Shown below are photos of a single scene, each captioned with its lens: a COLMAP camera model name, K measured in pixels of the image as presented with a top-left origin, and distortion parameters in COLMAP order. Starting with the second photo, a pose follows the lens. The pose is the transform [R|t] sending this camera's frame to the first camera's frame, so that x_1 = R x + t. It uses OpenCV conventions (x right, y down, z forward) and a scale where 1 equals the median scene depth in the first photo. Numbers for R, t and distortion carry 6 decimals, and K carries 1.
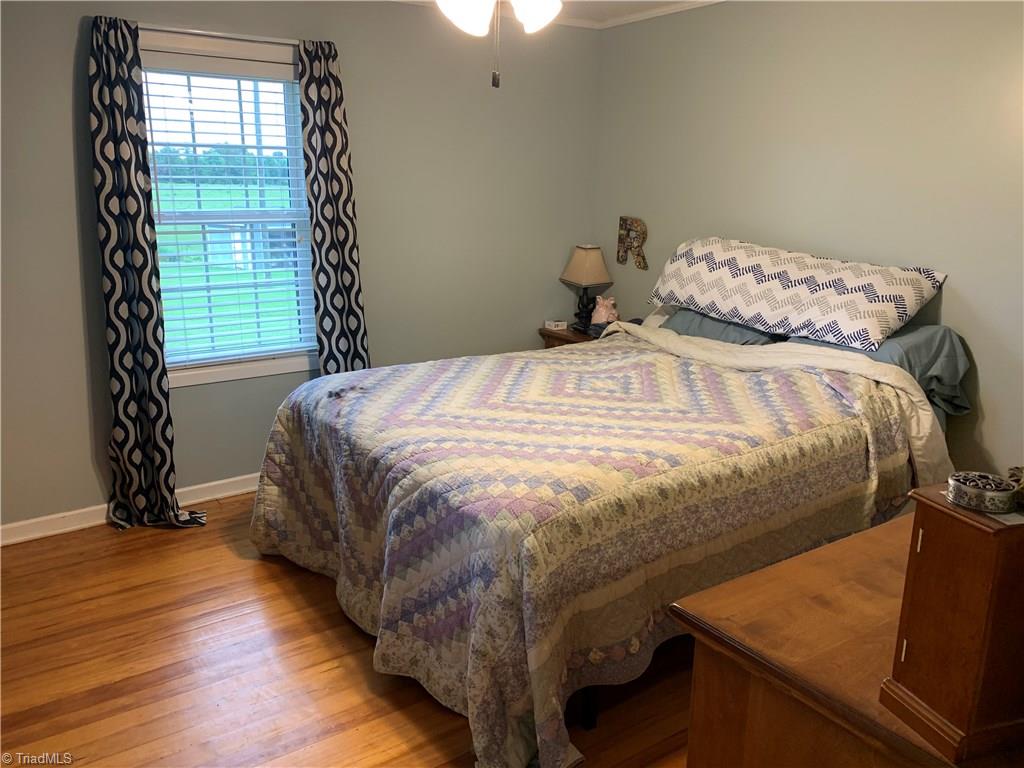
lens RADIAL K [[791.8, 0, 510.8], [0, 791.8, 383.4], [0, 0, 1]] dist [0.029035, -0.044110]
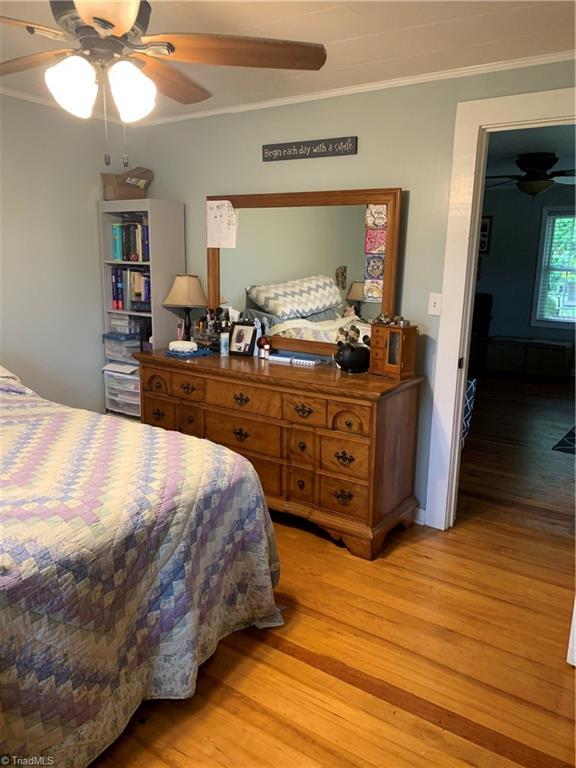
lens RADIAL K [[593.9, 0, 287.5], [0, 593.9, 384.4], [0, 0, 1]] dist [0.029035, -0.044110]
pose [[-0.367452, -0.217255, 0.904311, -0.808734], [0.195554, 0.932549, 0.303499, -0.243927], [-0.909251, 0.288363, -0.300182, 0.940377]]
